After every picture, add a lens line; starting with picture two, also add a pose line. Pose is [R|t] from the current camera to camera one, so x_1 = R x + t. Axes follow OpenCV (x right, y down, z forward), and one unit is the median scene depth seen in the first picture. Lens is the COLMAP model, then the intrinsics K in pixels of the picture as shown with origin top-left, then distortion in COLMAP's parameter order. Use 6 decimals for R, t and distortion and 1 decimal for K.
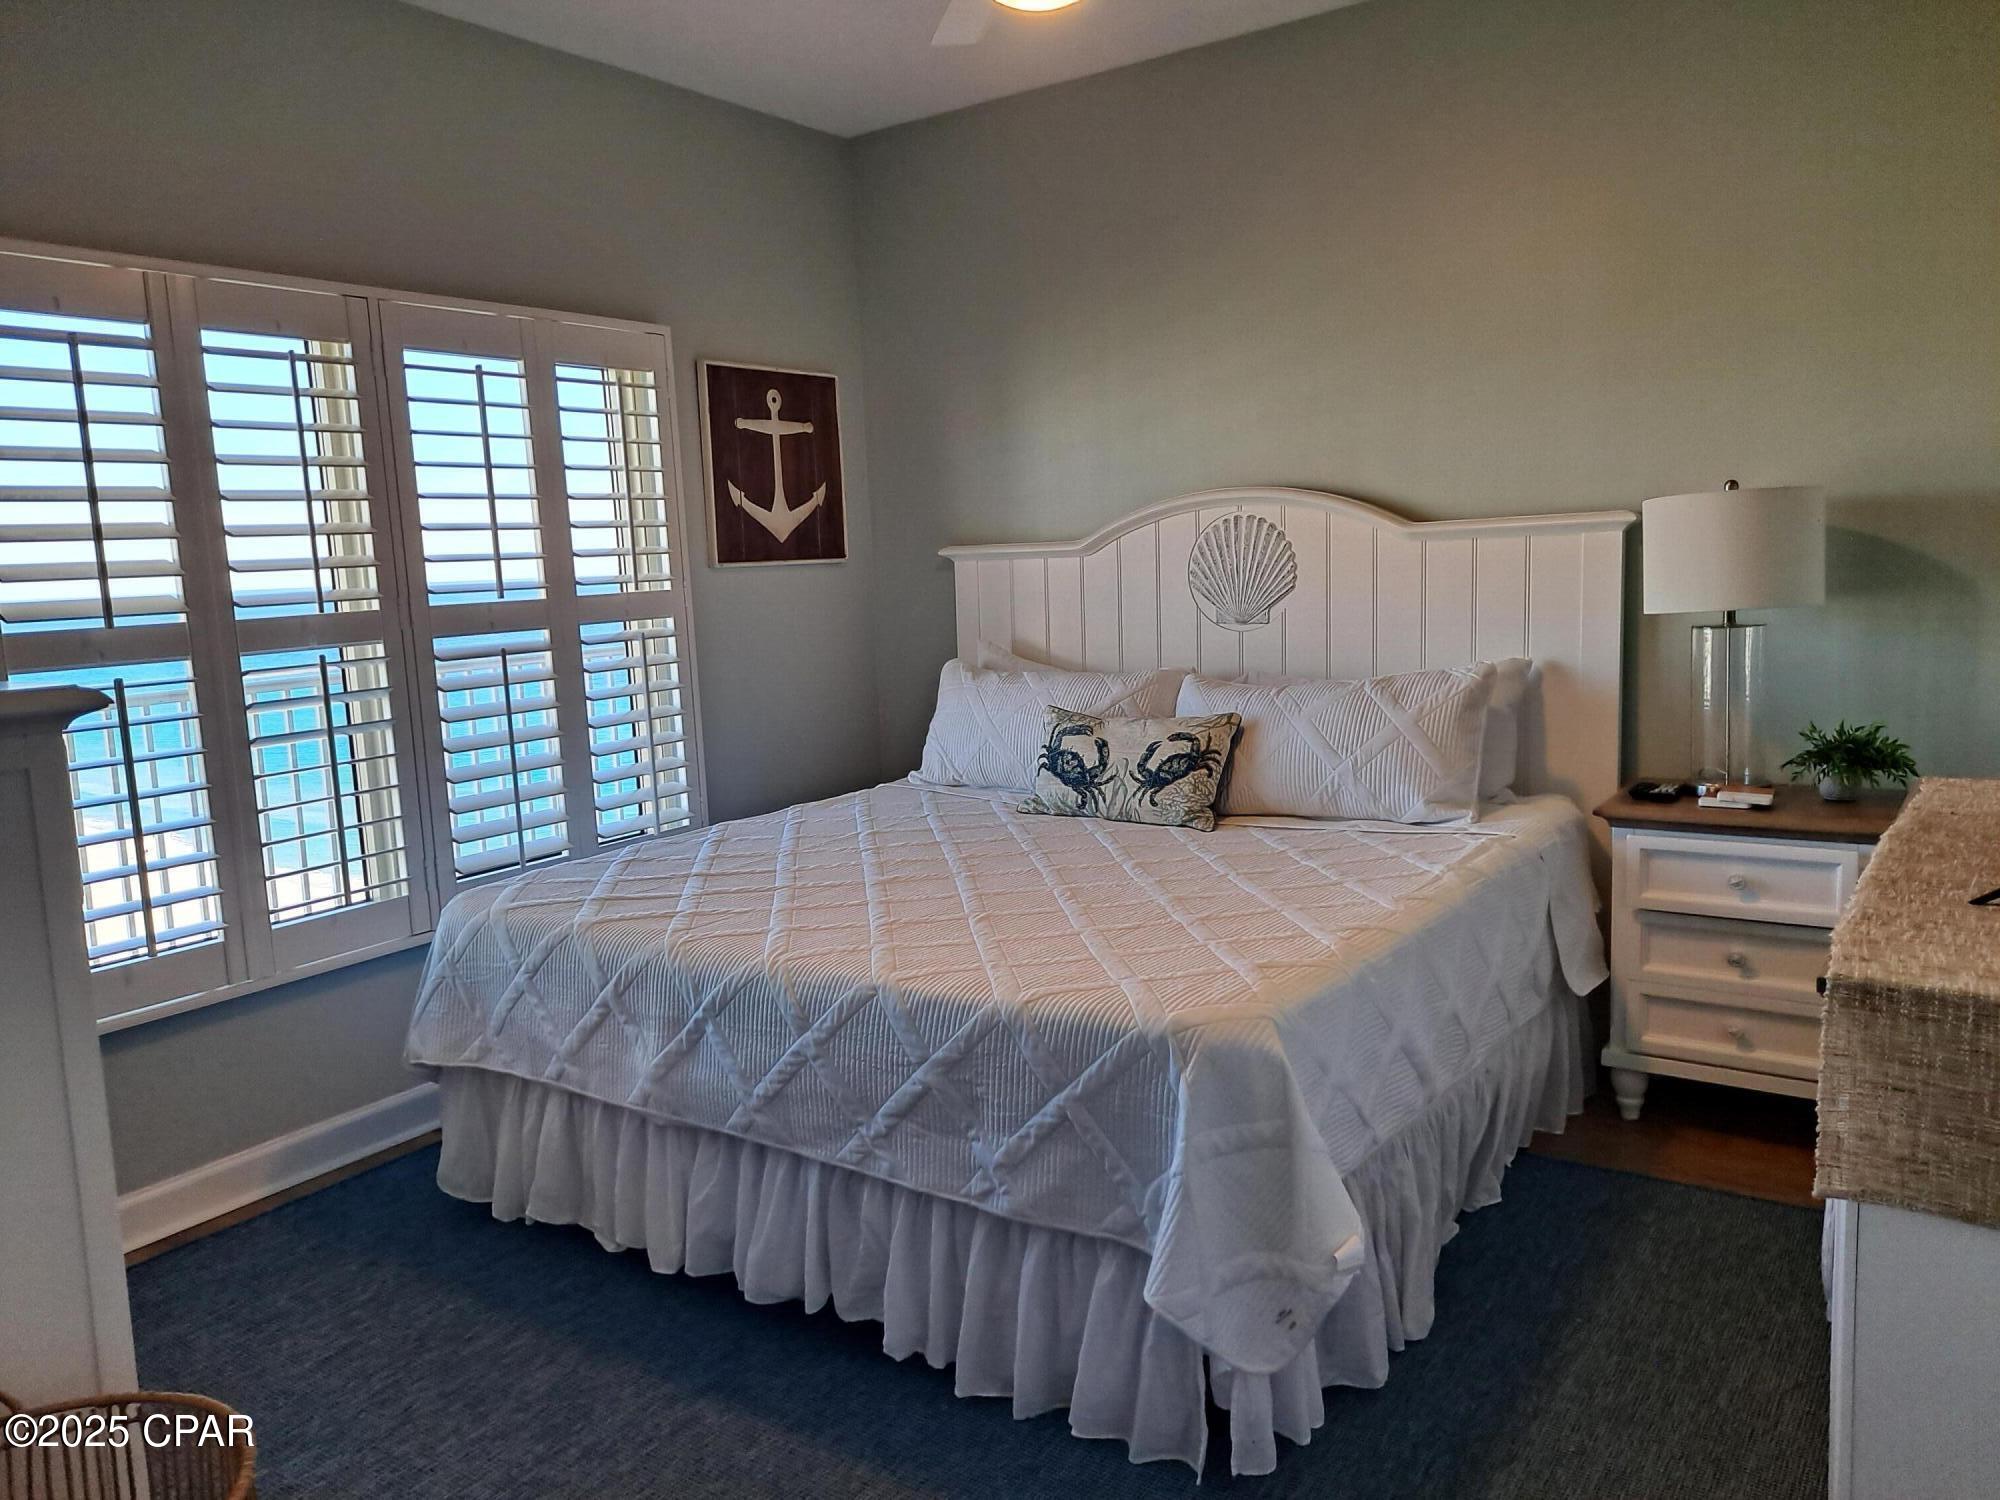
lens RADIAL K [[1416.8, 0, 953.2], [0, 1416.8, 746.0], [0, 0, 1]] dist [0.022997, -0.004638]
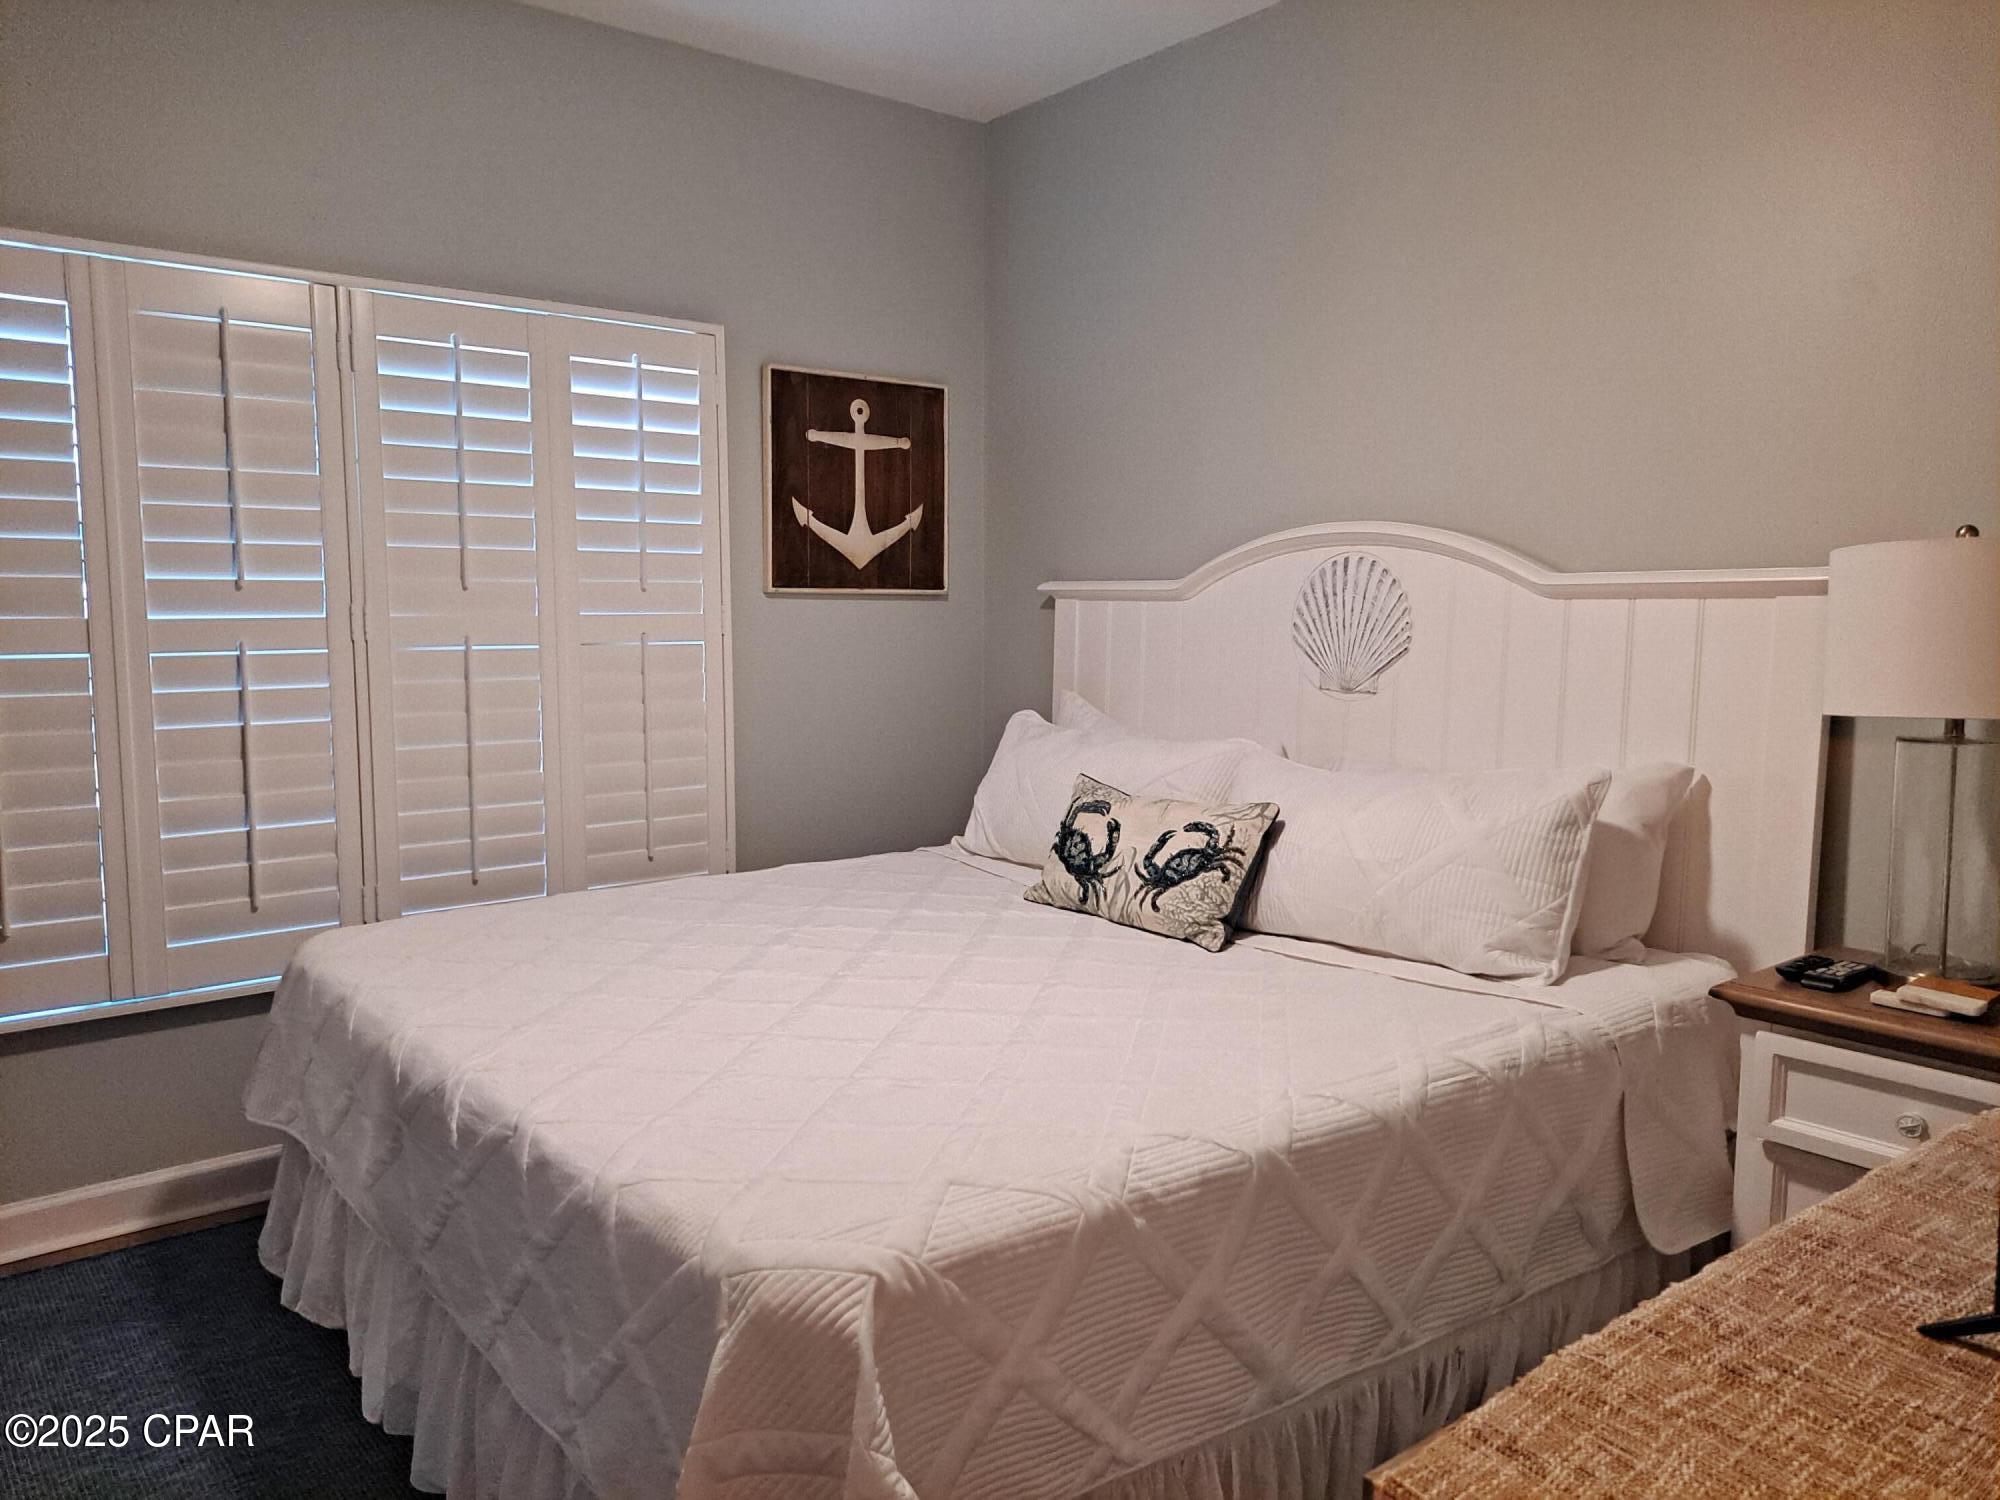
lens RADIAL K [[1416.8, 0, 953.2], [0, 1416.8, 746.0], [0, 0, 1]] dist [0.022997, -0.004638]
pose [[0.963537, 0.075382, -0.256739, 0.223075], [-0.082676, 0.996419, -0.017717, -0.025823], [0.254484, 0.038297, 0.966318, 0.190111]]
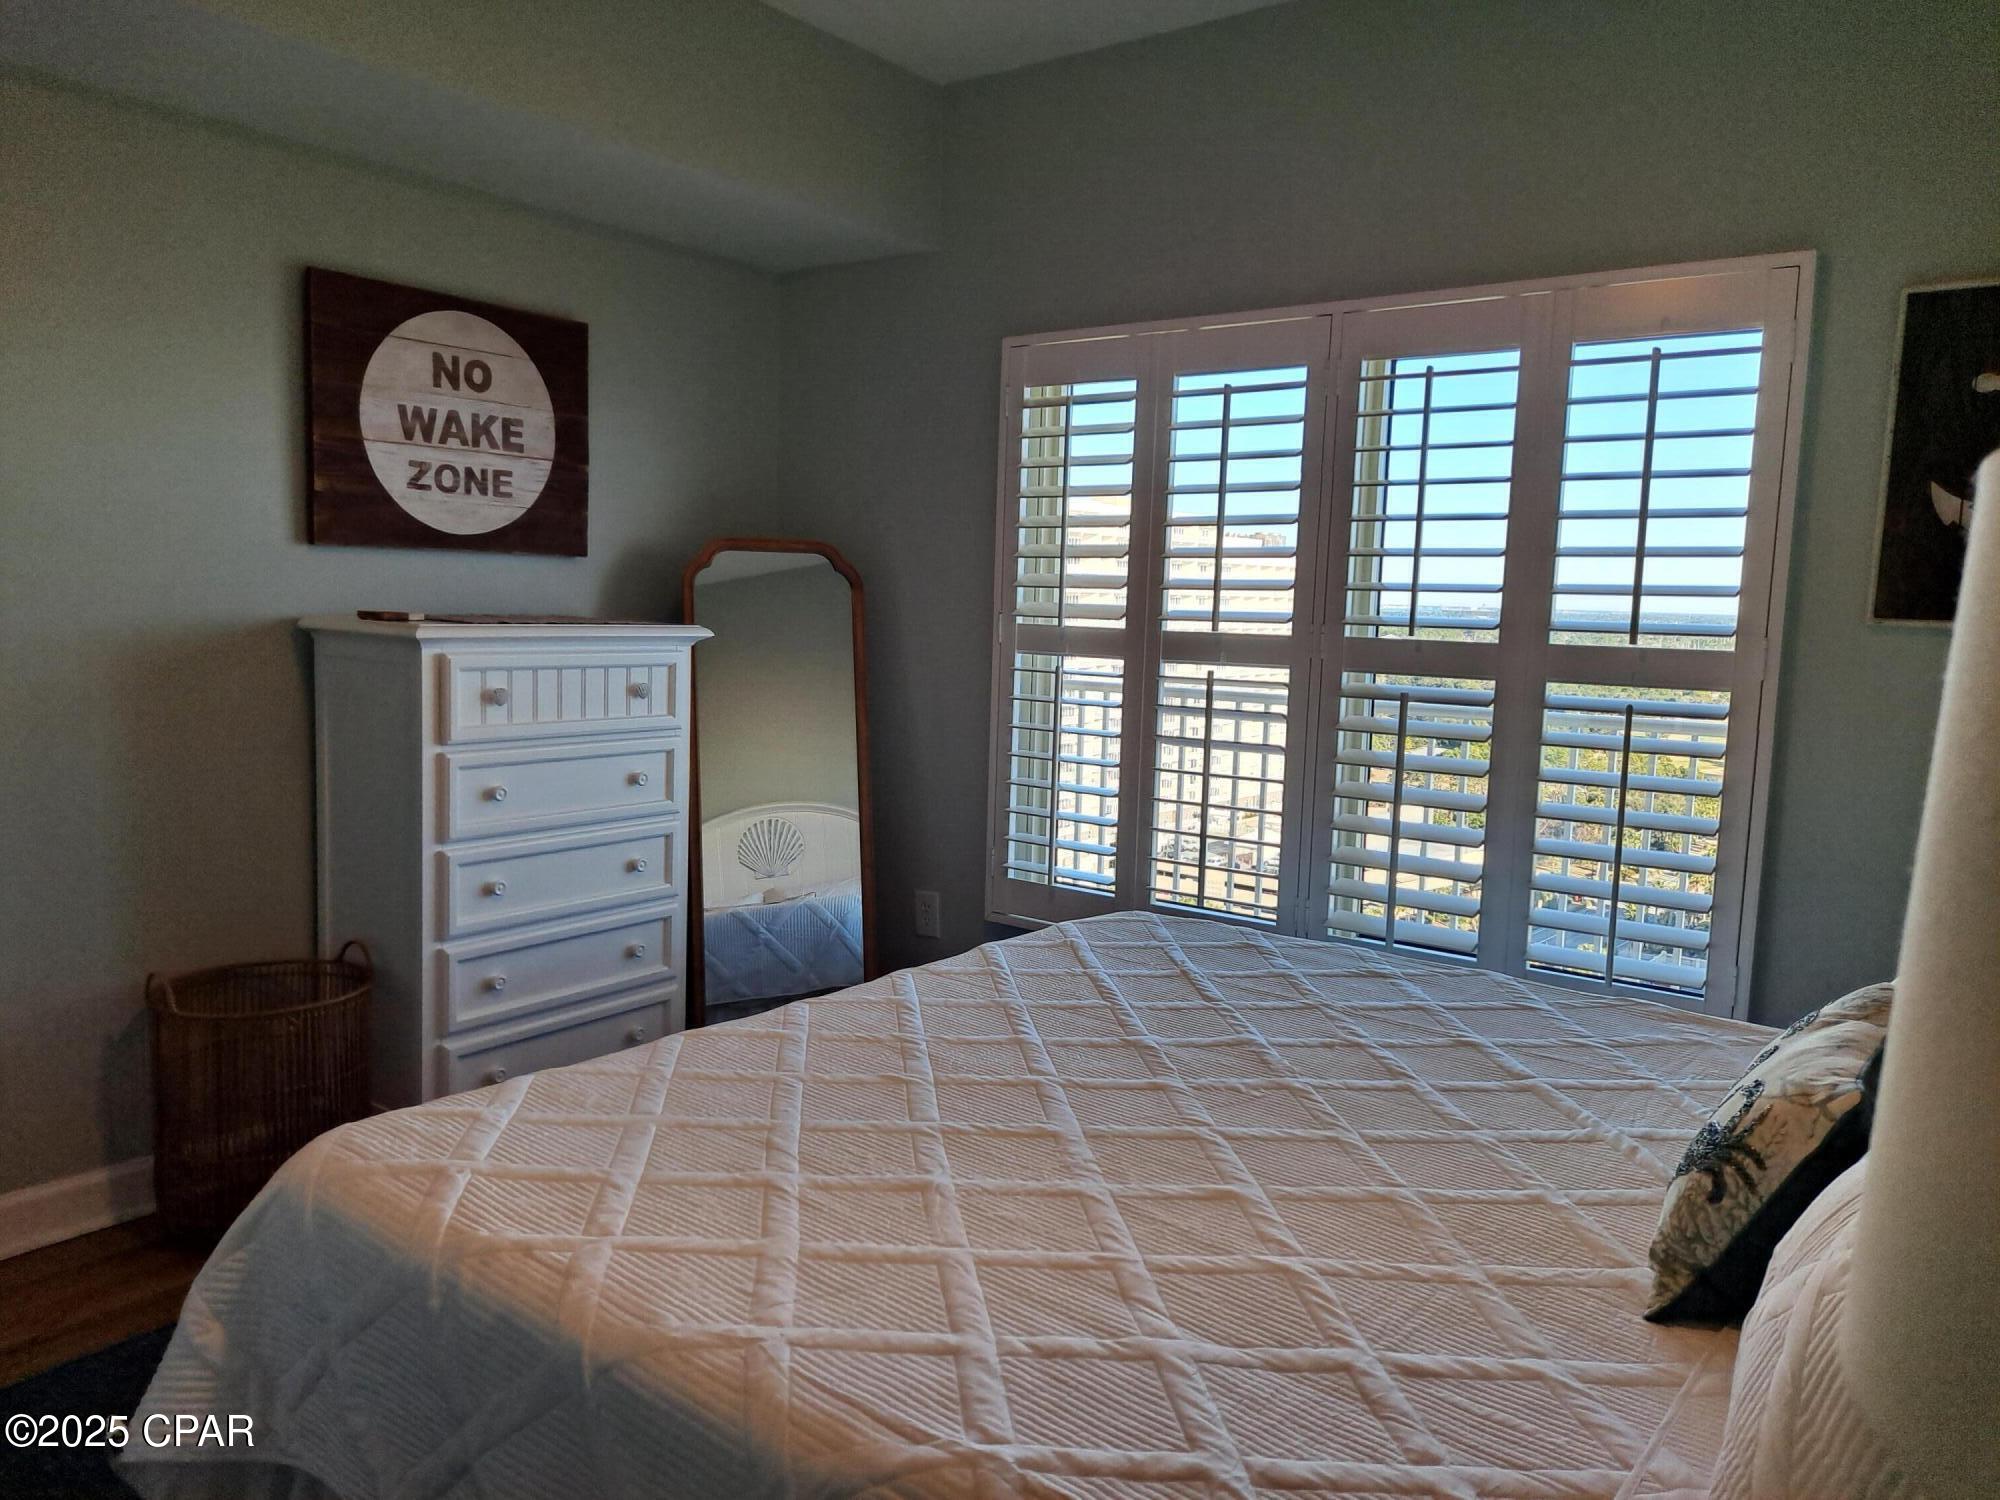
lens RADIAL K [[1427.7, 0, 986.6], [0, 1427.7, 729.5], [0, 0, 1]] dist [0.031477, -0.010168]
pose [[-0.001537, 0.144802, -0.989460, 0.549145], [-0.159724, 0.976722, 0.143186, -0.131320], [0.987160, 0.158261, 0.021627, 0.734850]]
